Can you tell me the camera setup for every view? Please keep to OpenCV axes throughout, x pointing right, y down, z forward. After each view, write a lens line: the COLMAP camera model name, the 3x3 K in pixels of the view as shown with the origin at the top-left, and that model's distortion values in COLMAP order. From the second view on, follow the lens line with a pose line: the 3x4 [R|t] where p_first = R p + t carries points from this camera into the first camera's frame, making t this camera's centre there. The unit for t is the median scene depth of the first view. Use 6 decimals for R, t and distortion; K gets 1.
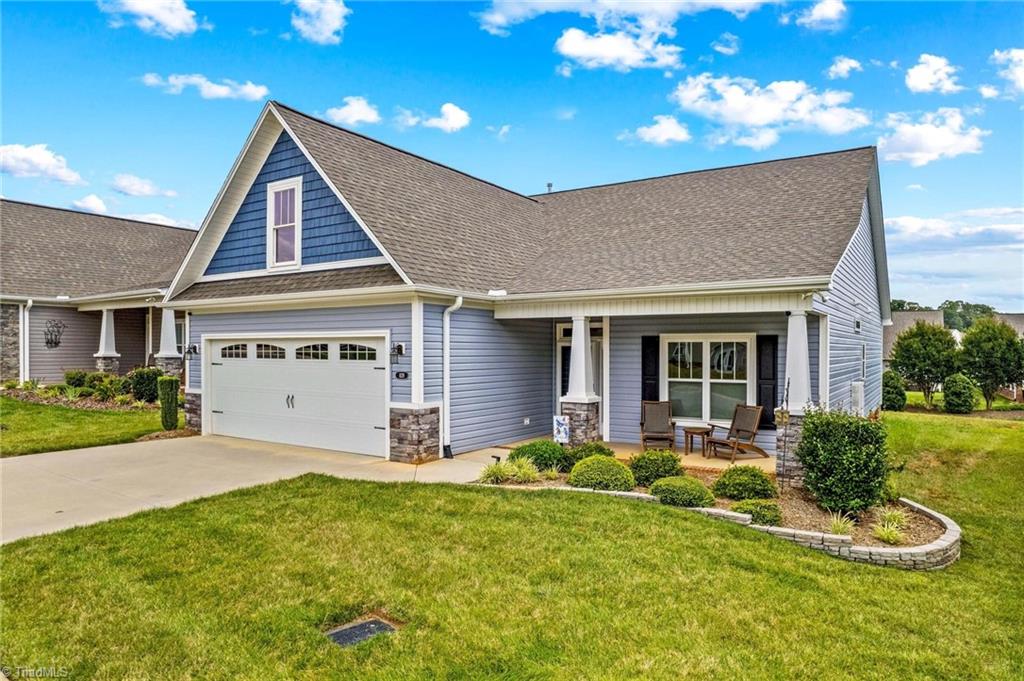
lens RADIAL K [[660.6, 0, 514.2], [0, 660.6, 348.5], [0, 0, 1]] dist [-0.019830, 0.003879]
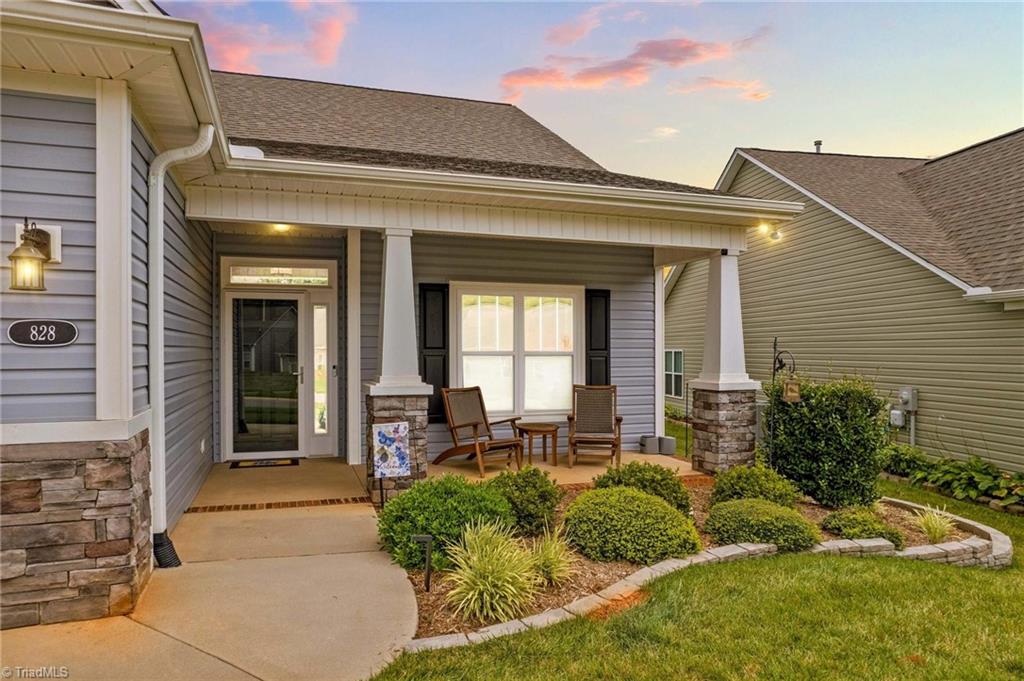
lens RADIAL K [[660.6, 0, 504.7], [0, 660.6, 345.6], [0, 0, 1]] dist [-0.019830, 0.003879]
pose [[0.614008, 0.003271, 0.789293, -0.253727], [-0.000206, 0.999992, -0.003984, 0.043668], [-0.789299, 0.002283, 0.614004, 0.598001]]
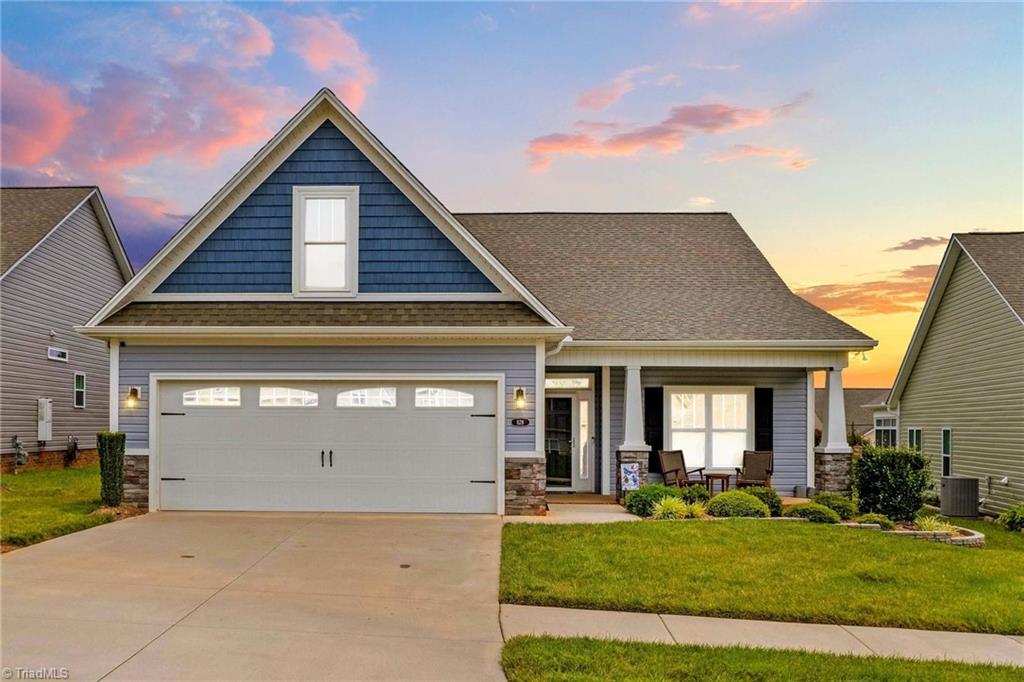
lens RADIAL K [[973.0, 0, 438.2], [0, 973.0, 417.1], [0, 0, 1]] dist [-0.038441, 0.000000]
pose [[0.844716, 0.005488, 0.535187, -0.921031], [-0.002919, 0.999980, -0.005647, 0.038035], [-0.535207, 0.003208, 0.844715, -0.090532]]
